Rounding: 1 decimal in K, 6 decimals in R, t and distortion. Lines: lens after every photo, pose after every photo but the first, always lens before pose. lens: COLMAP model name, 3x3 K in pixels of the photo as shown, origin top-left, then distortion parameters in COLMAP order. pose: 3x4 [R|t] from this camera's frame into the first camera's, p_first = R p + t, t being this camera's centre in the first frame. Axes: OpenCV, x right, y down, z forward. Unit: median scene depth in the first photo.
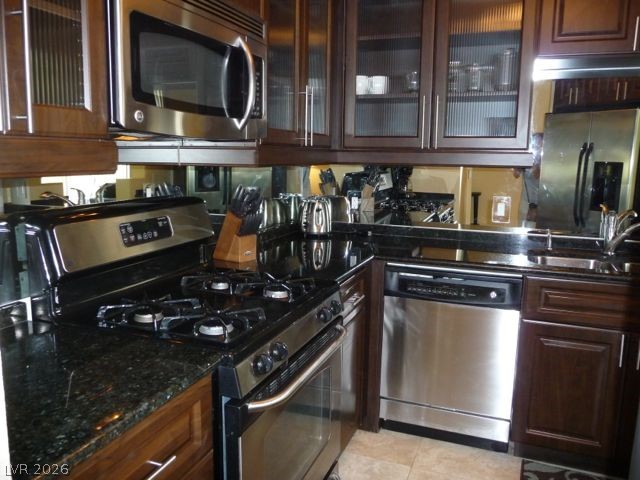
lens RADIAL K [[531.2, 0, 320.0], [0, 531.2, 240.0], [0, 0, 1]] dist [-0.009742, 0.003274]
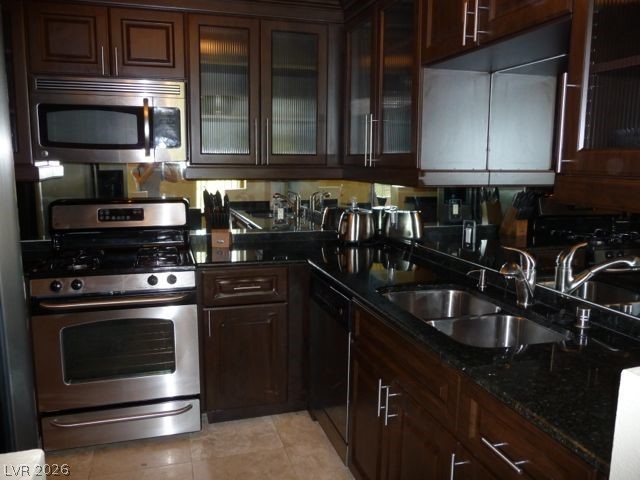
lens RADIAL K [[531.2, 0, 320.0], [0, 531.2, 240.0], [0, 0, 1]] dist [-0.009742, 0.003274]
pose [[0.609992, 0.102269, -0.785781, 1.308641], [-0.125657, 0.991573, 0.031506, -0.065866], [0.782381, 0.079520, 0.617702, 0.410043]]
